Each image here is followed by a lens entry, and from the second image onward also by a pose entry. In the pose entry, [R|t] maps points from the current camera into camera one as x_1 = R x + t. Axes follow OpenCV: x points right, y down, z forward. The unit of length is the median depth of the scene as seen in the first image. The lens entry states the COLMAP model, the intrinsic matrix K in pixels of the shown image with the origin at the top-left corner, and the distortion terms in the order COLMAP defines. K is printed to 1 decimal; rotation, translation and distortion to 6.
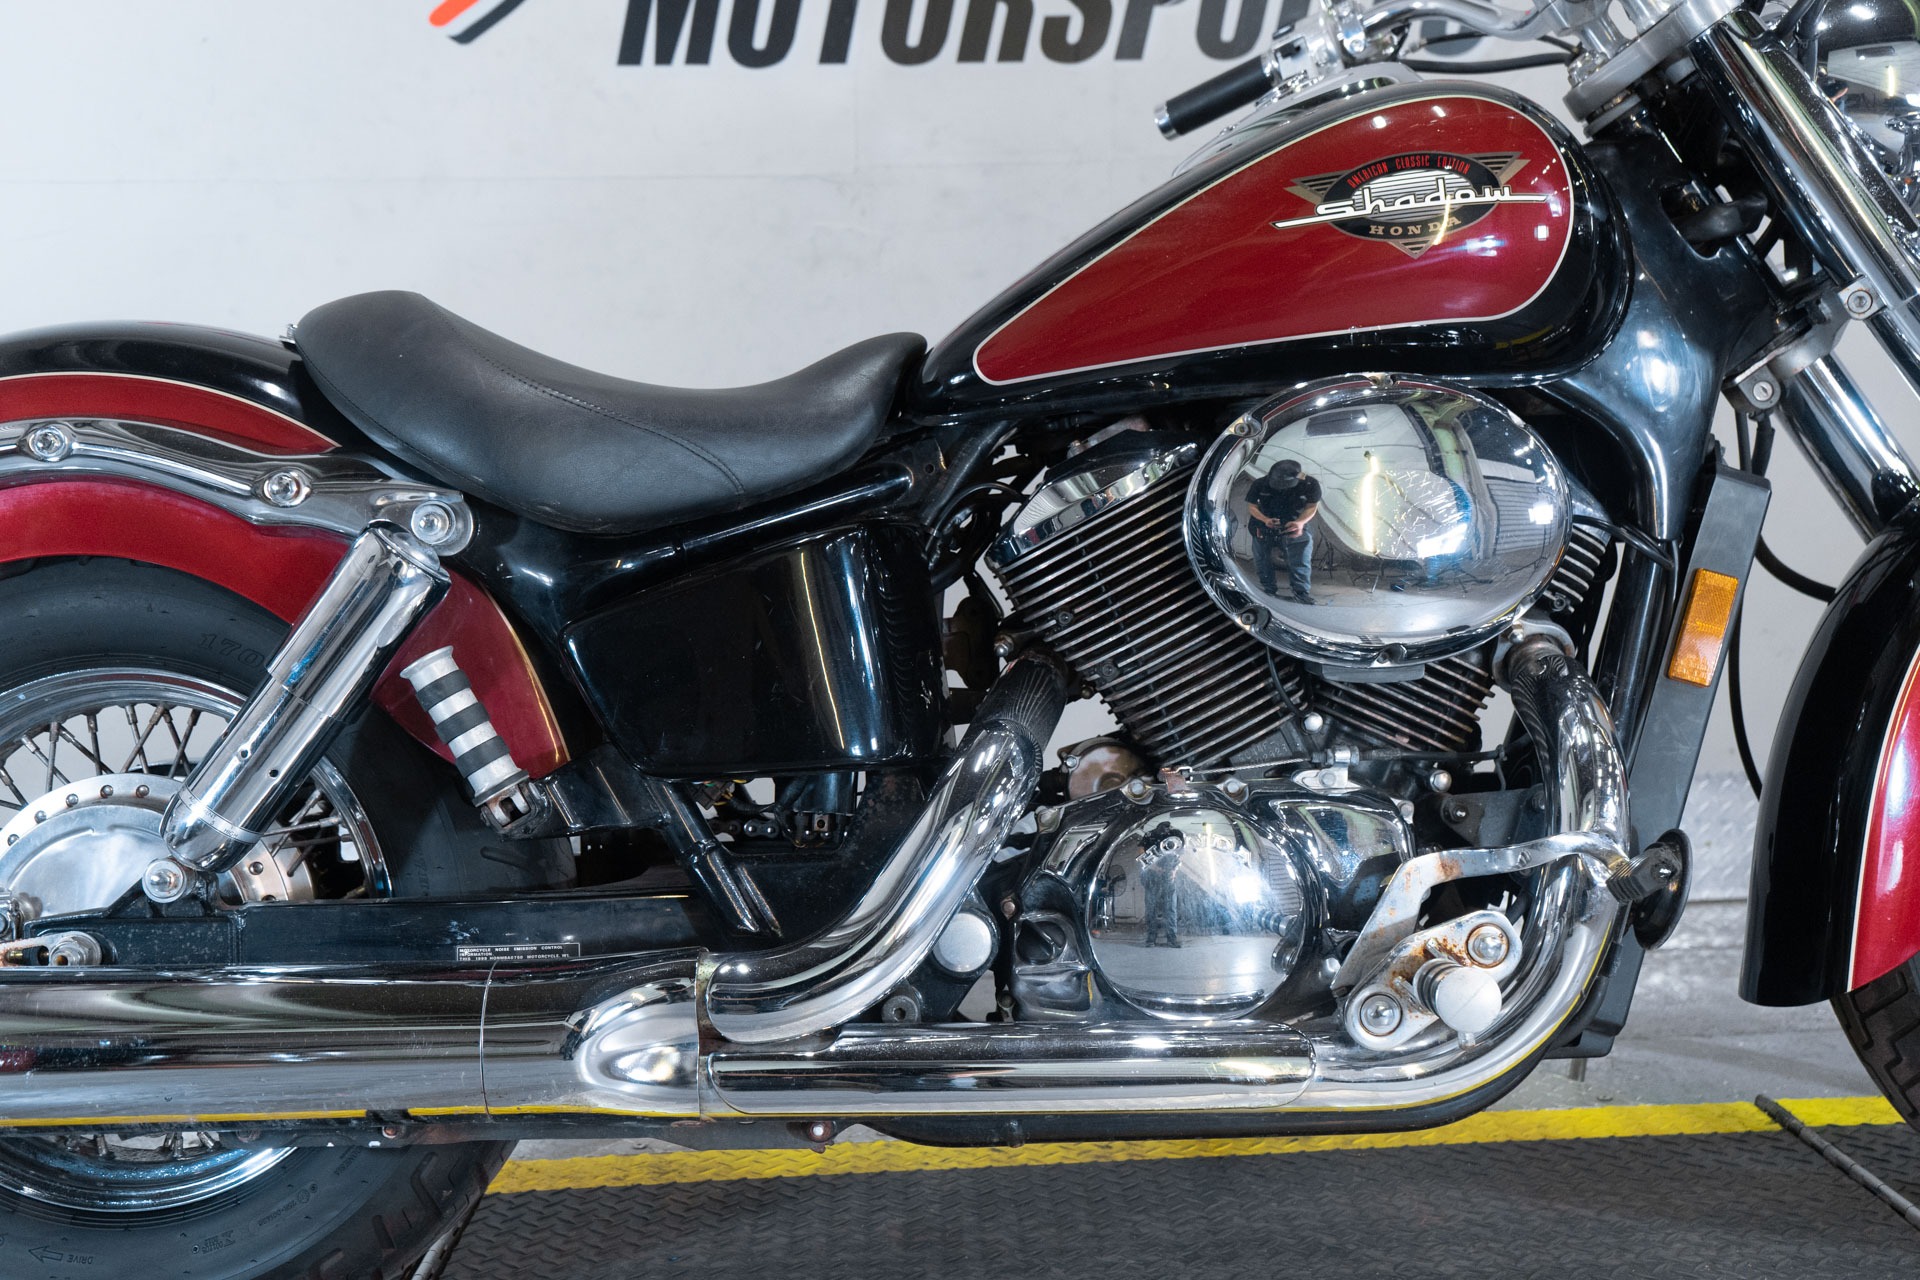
lens RADIAL K [[2044.7, 0, 957.4], [0, 2044.7, 624.9], [0, 0, 1]] dist [0.001332, 0.000000]
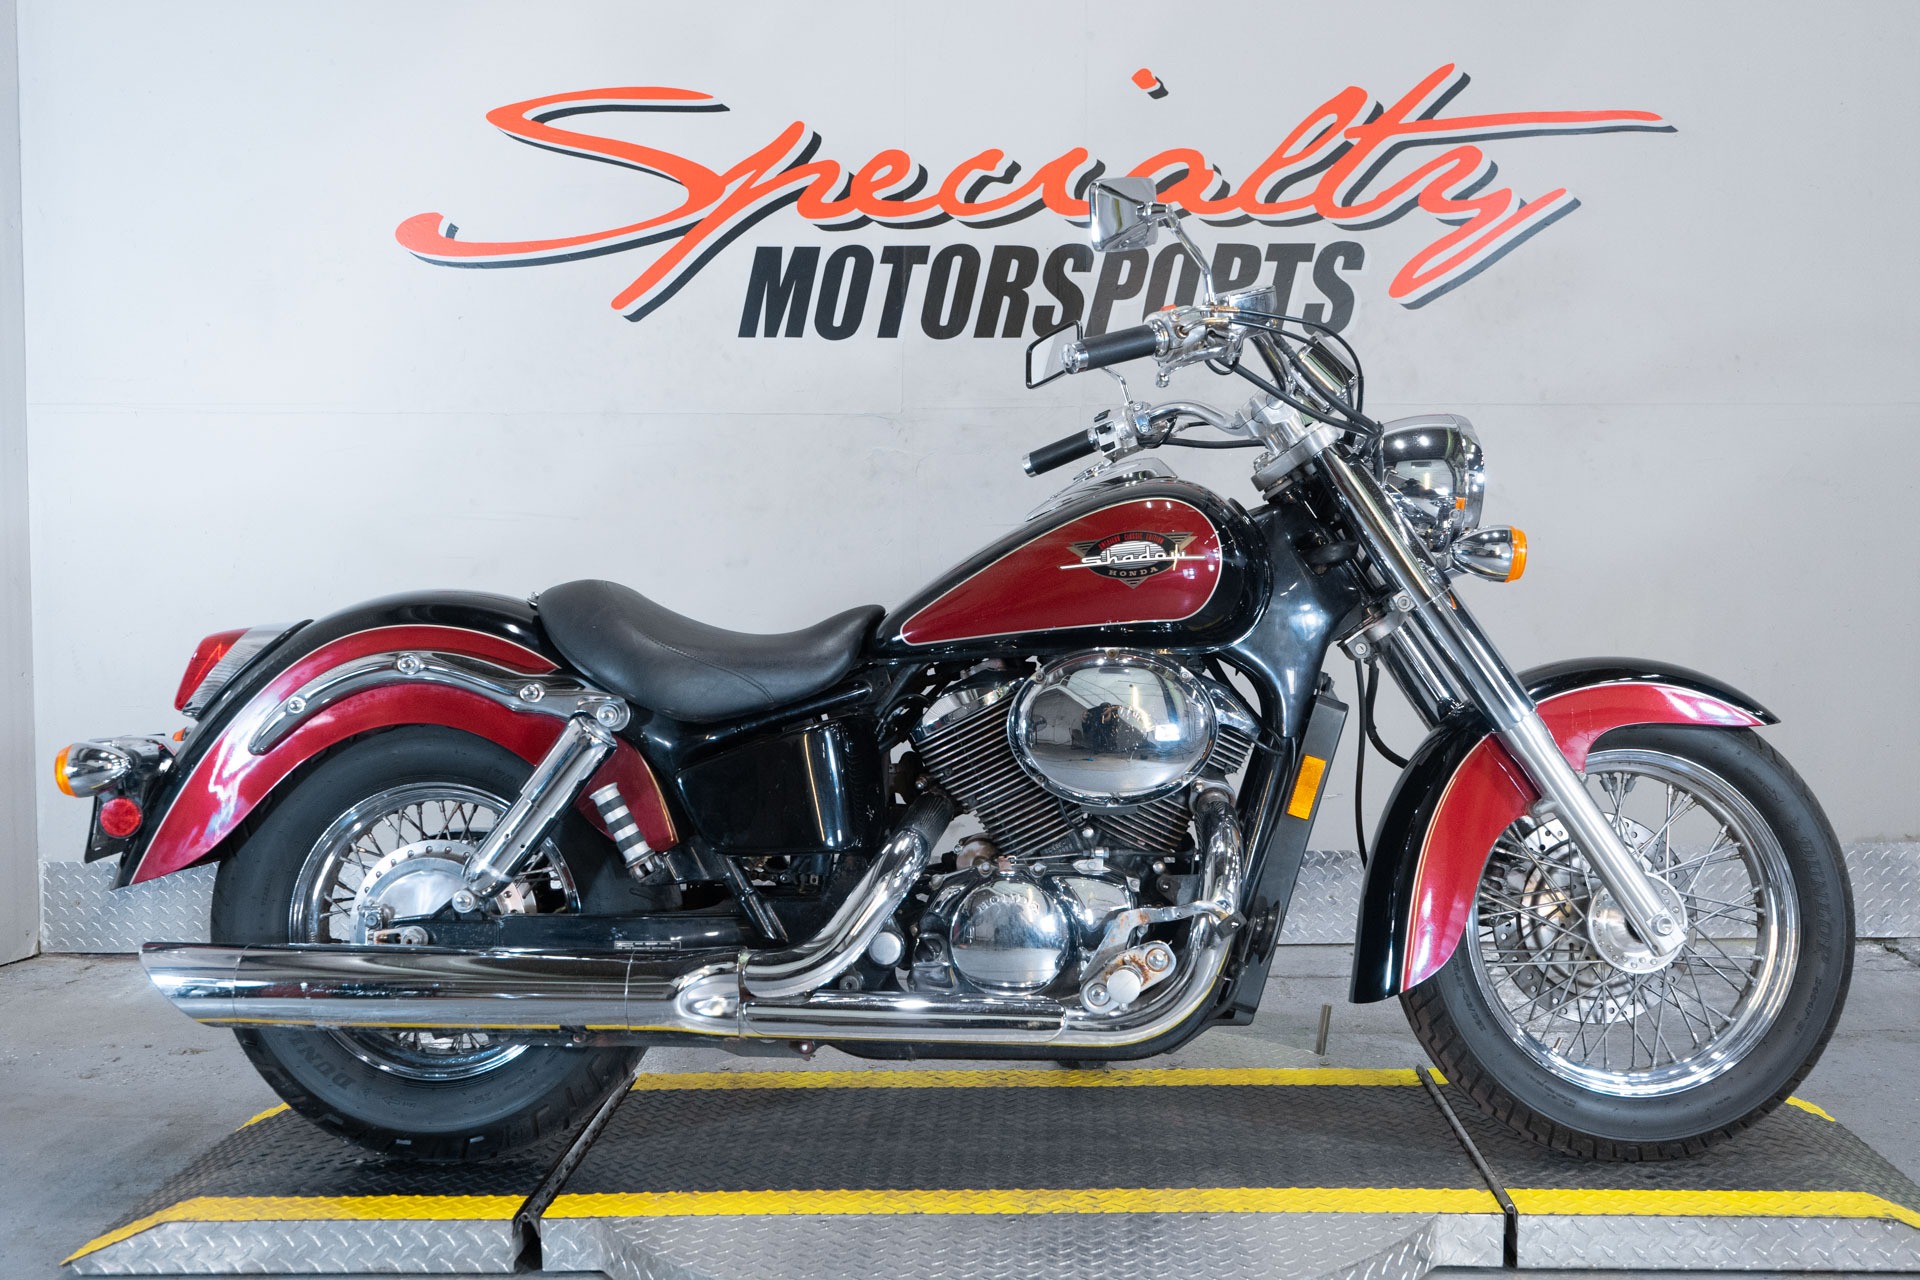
lens RADIAL K [[1928.0, 0, 952.0], [0, 1928.0, 650.2], [0, 0, 1]] dist [0.013326, 0.000000]
pose [[0.997298, 0.024399, -0.069292, 0.172021], [-0.024670, 0.999691, -0.003064, -0.106979], [0.069196, 0.004765, 0.997592, -0.714344]]
